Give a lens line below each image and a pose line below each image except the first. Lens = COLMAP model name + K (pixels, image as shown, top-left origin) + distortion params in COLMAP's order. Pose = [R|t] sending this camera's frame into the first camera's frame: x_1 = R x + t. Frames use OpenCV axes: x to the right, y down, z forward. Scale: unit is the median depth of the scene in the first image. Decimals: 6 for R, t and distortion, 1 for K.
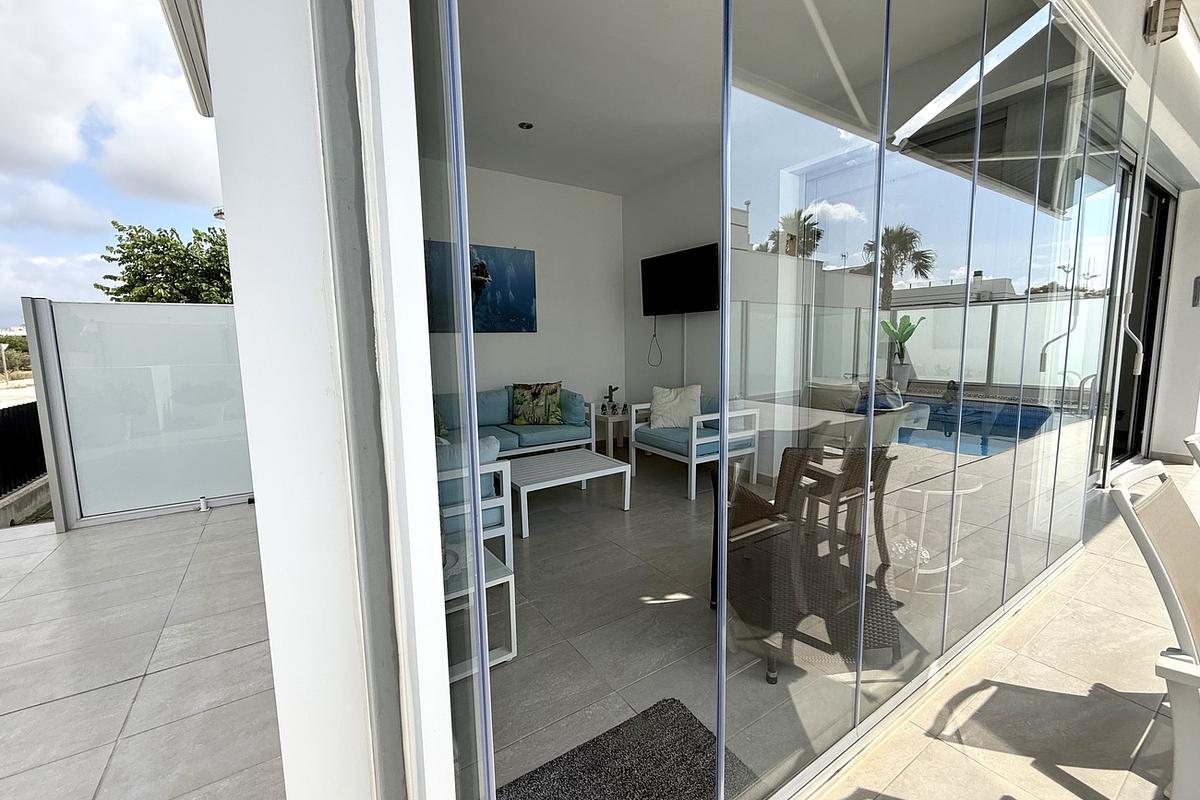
lens RADIAL K [[483.4, 0, 601.4], [0, 483.4, 399.1], [0, 0, 1]] dist [0.003004, 0.000179]
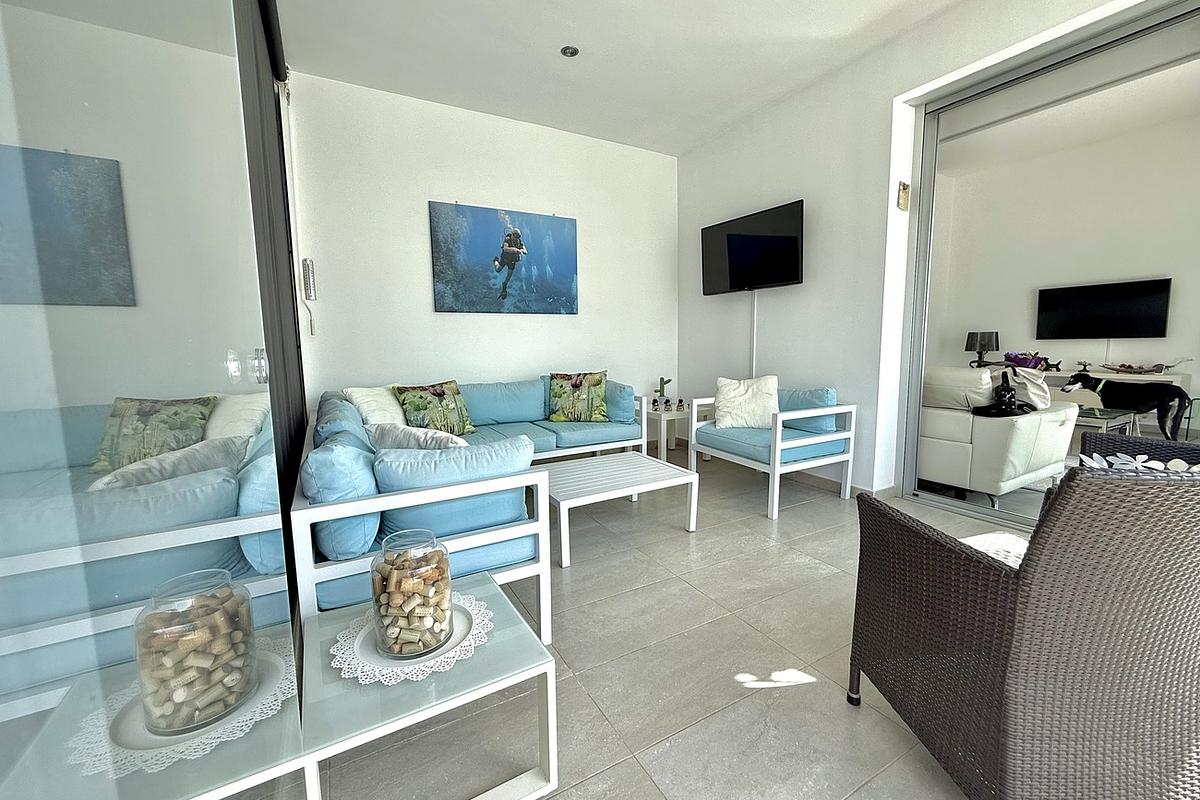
lens RADIAL K [[483.4, 0, 601.4], [0, 483.4, 398.1], [0, 0, 1]] dist [0.003004, 0.000179]
pose [[0.997541, 0.009895, -0.069377, -0.034750], [-0.009865, 0.999951, 0.000778, 0.010941], [0.069382, -0.000092, 0.997590, 0.164866]]
